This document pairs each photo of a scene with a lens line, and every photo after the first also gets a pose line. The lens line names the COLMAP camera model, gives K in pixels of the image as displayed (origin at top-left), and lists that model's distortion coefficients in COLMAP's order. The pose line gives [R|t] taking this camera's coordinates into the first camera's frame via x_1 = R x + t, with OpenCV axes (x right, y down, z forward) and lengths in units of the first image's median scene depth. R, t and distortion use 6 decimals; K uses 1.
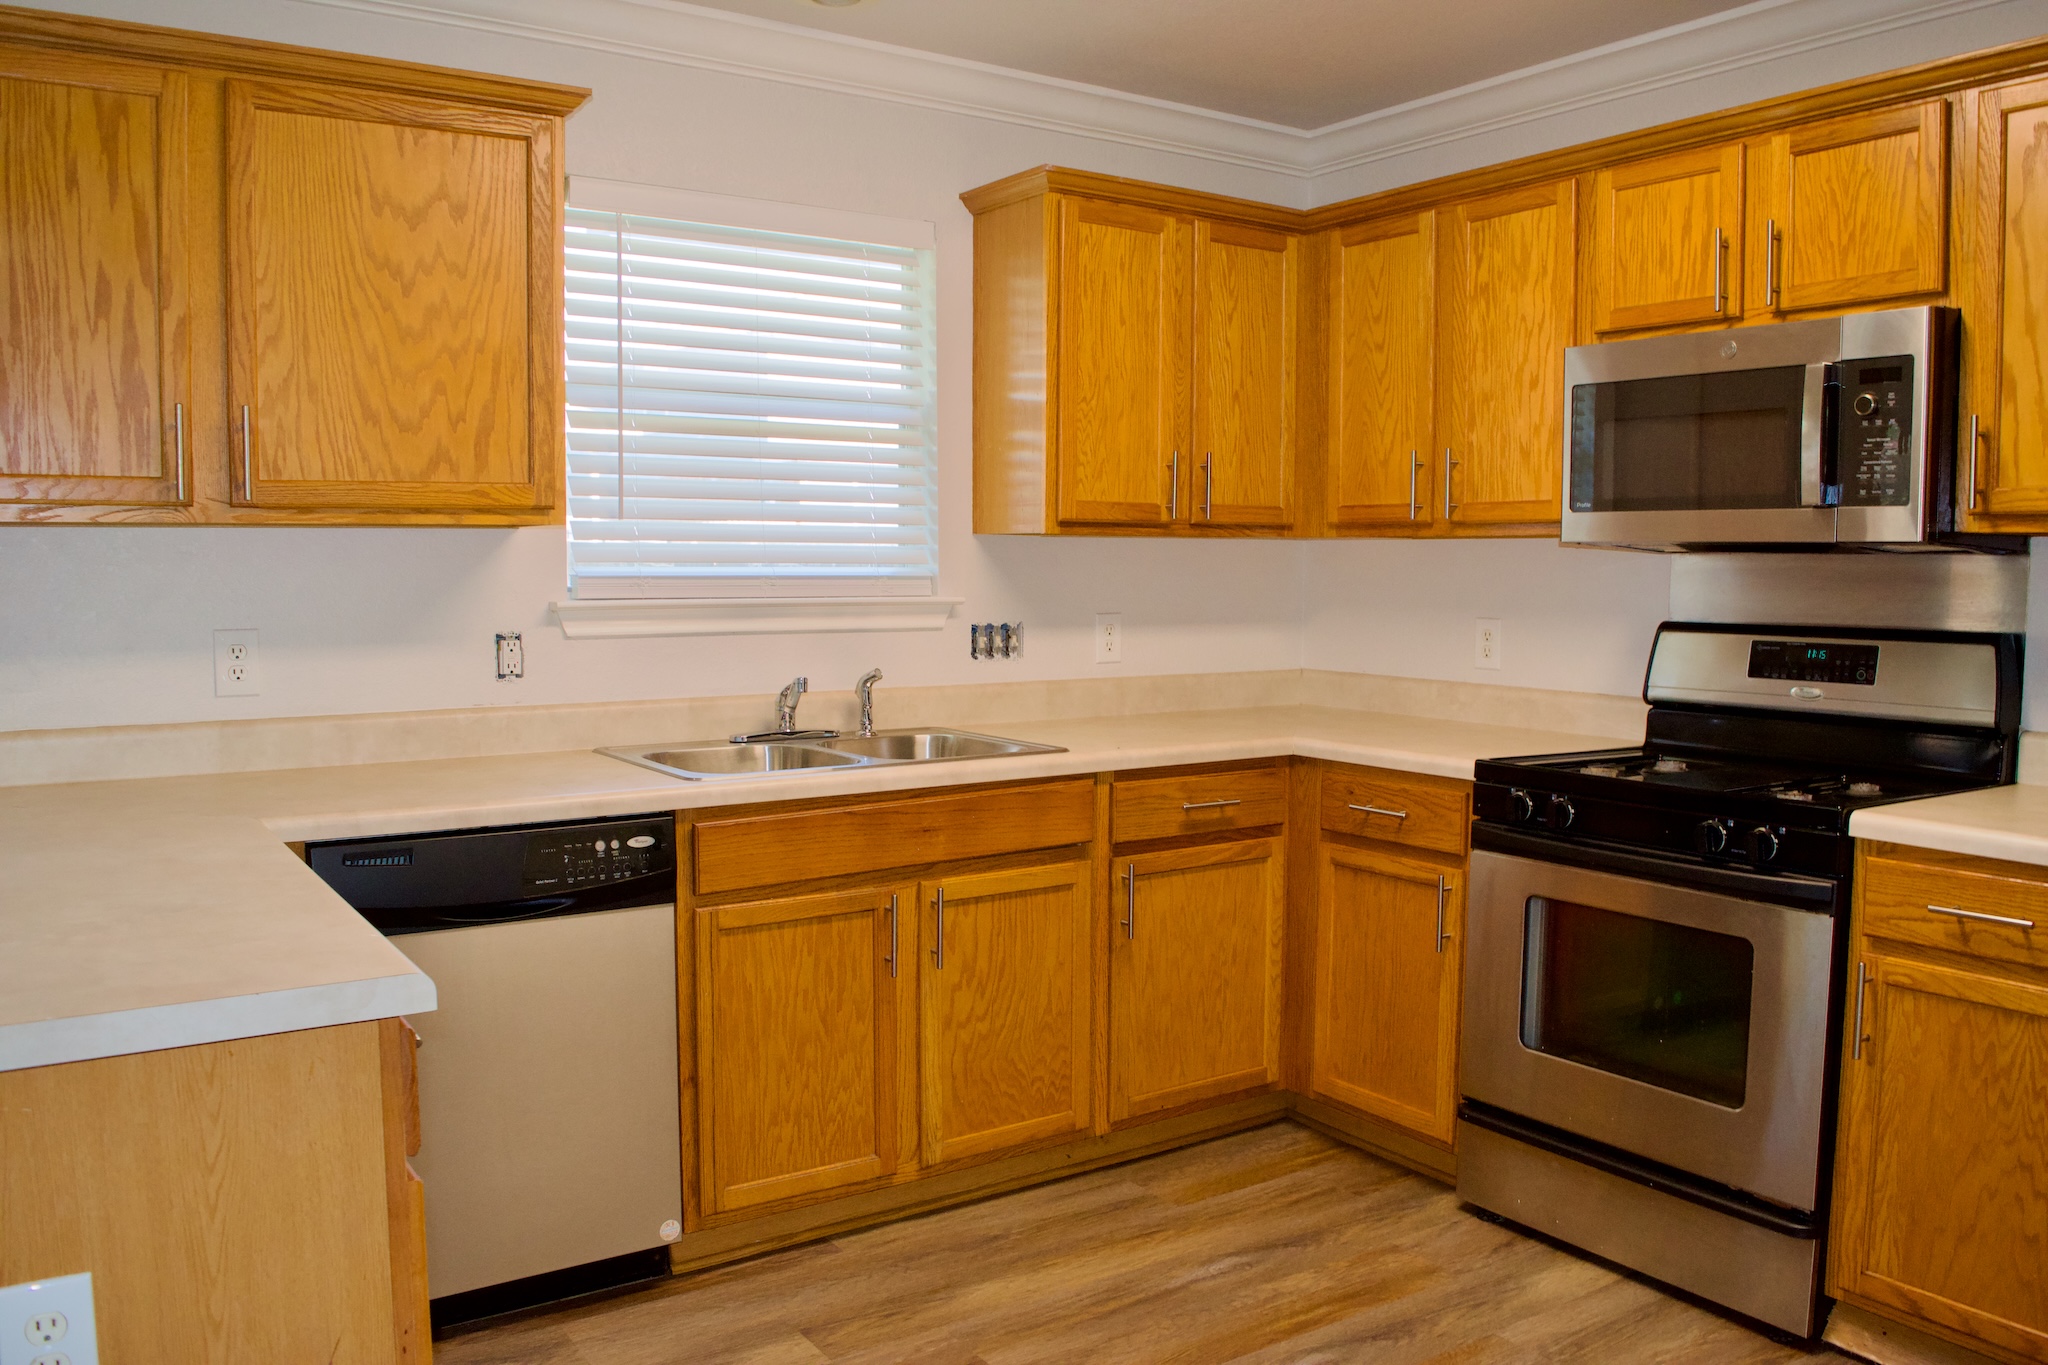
lens RADIAL K [[1621.9, 0, 1027.3], [0, 1621.9, 688.3], [0, 0, 1]] dist [-0.079745, 0.006597]
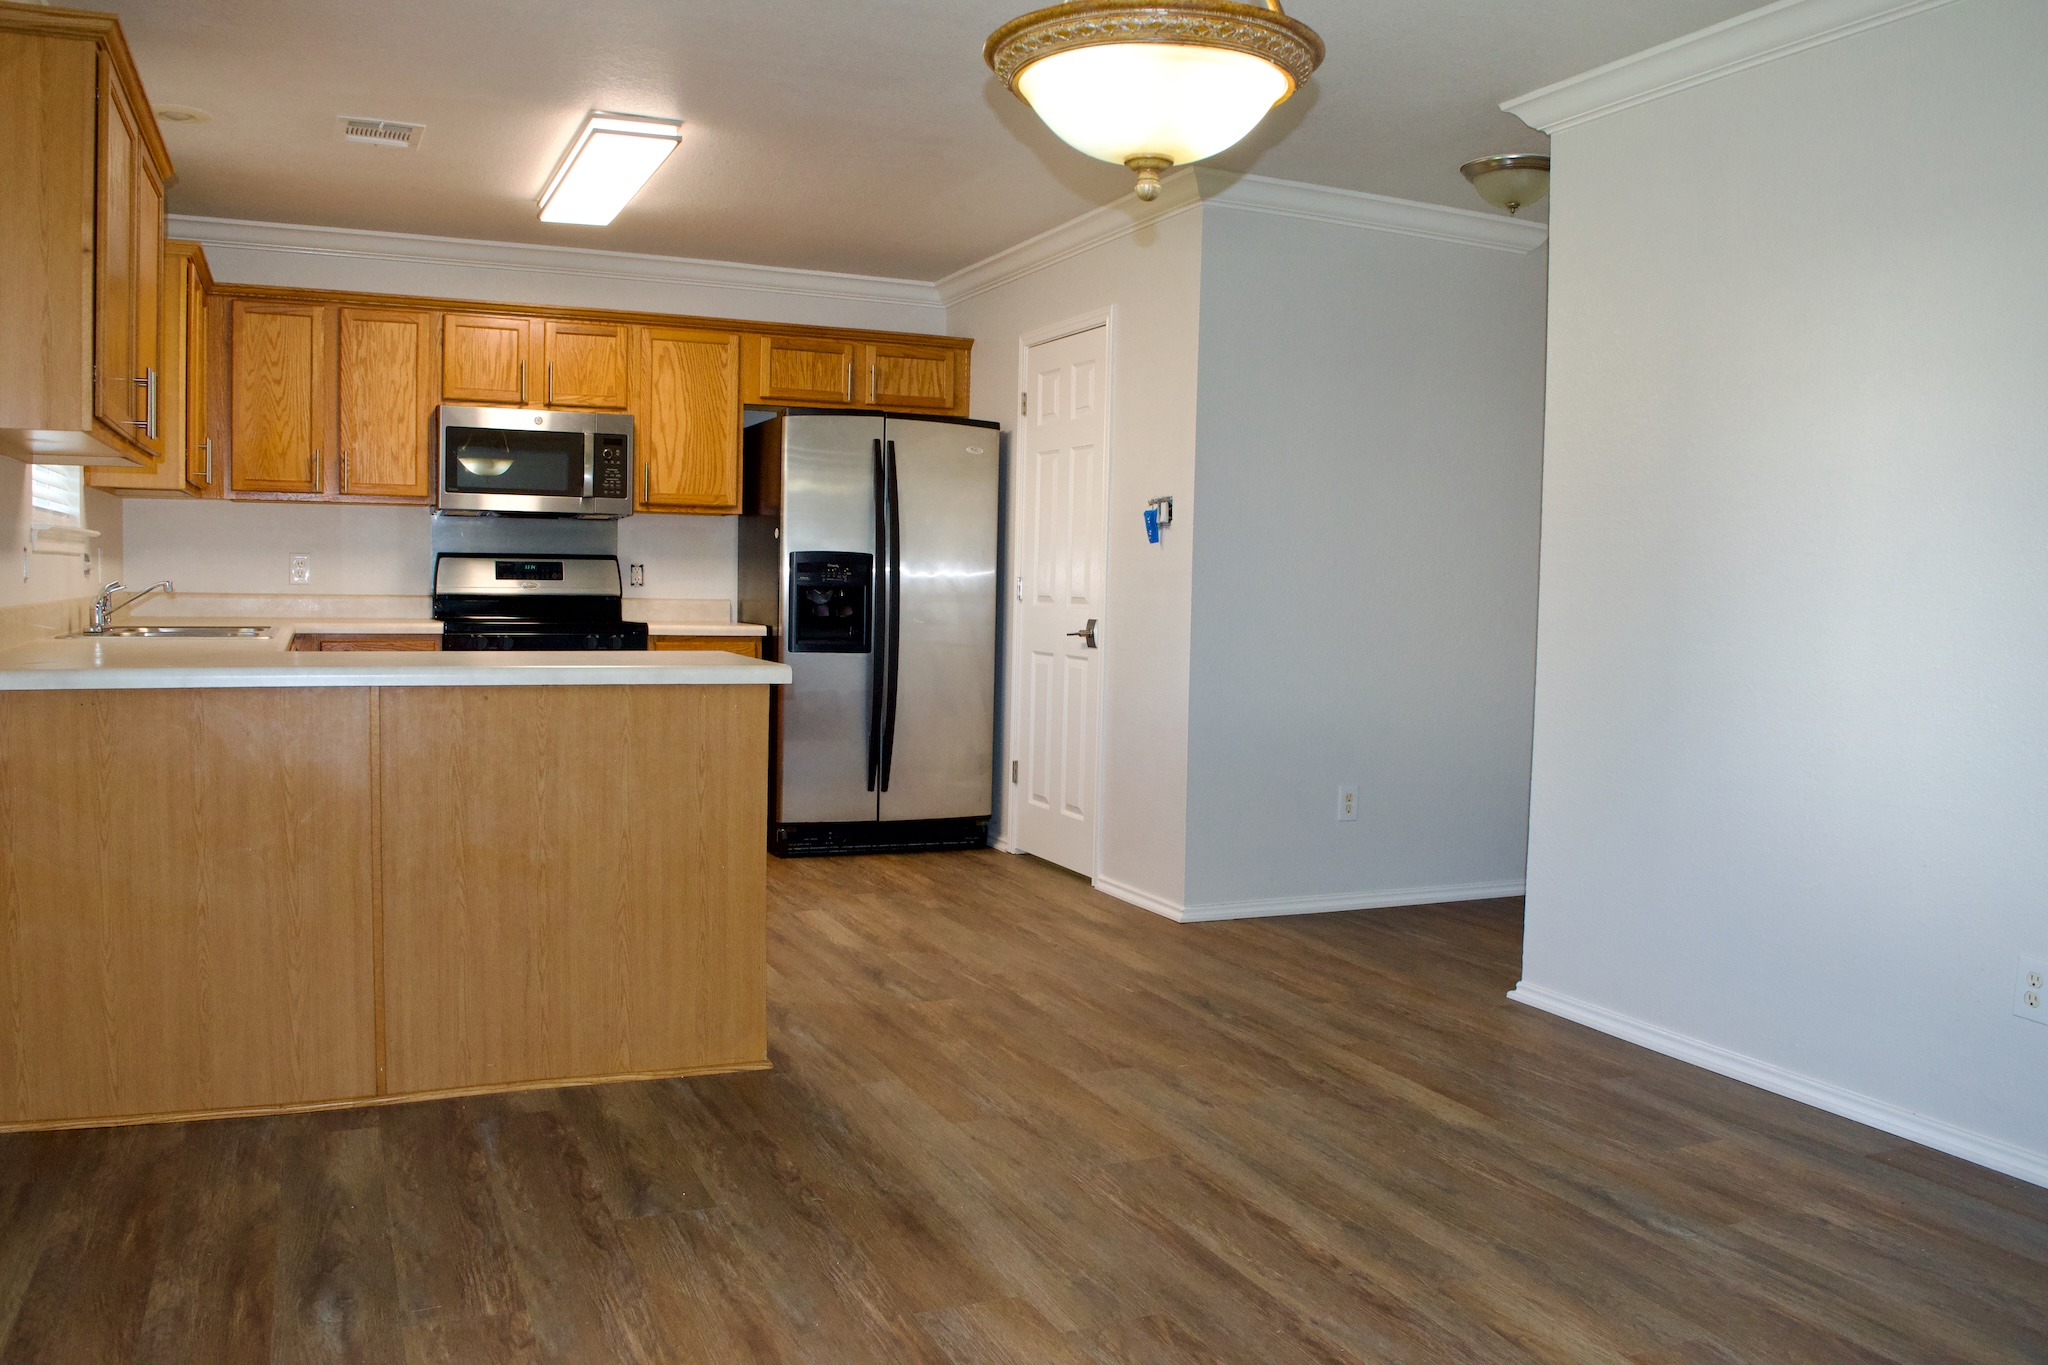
lens RADIAL K [[1621.9, 0, 1031.4], [0, 1621.9, 684.8], [0, 0, 1]] dist [-0.079745, 0.006597]
pose [[0.169949, -0.066666, 0.983195, -1.343990], [0.058866, 0.996614, 0.057401, 0.045806], [-0.983693, 0.048122, 0.173298, 0.003382]]
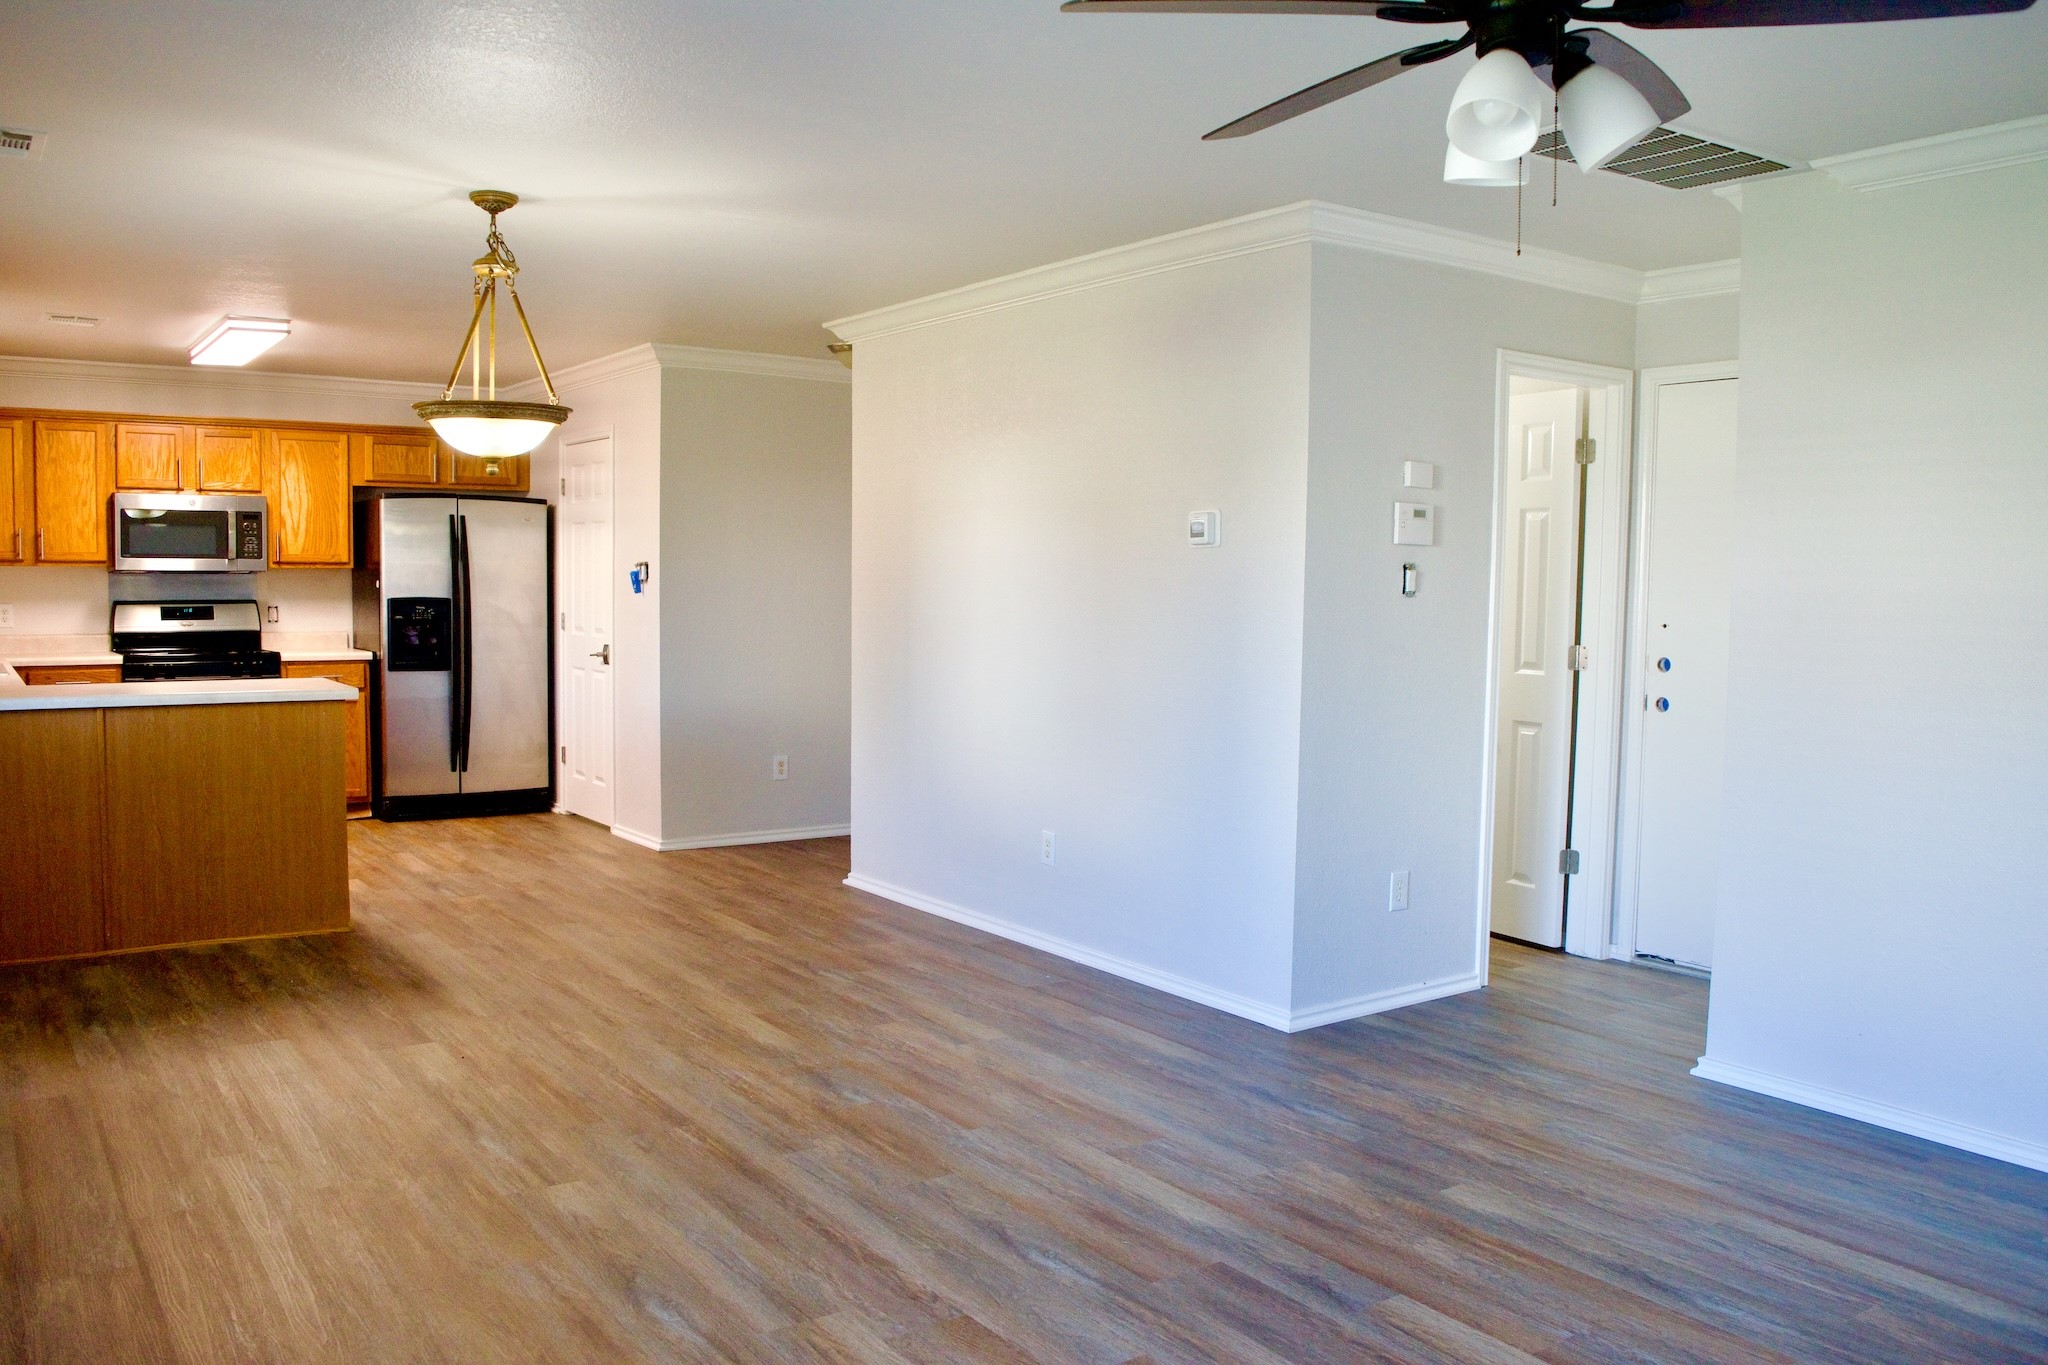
lens RADIAL K [[1621.9, 0, 1015.5], [0, 1621.9, 682.9], [0, 0, 1]] dist [-0.079745, 0.006597]
pose [[-0.013220, -0.072127, 0.997308, -2.069913], [0.069223, 0.994936, 0.072873, 0.002559], [-0.997514, 0.070000, -0.008160, -0.355454]]
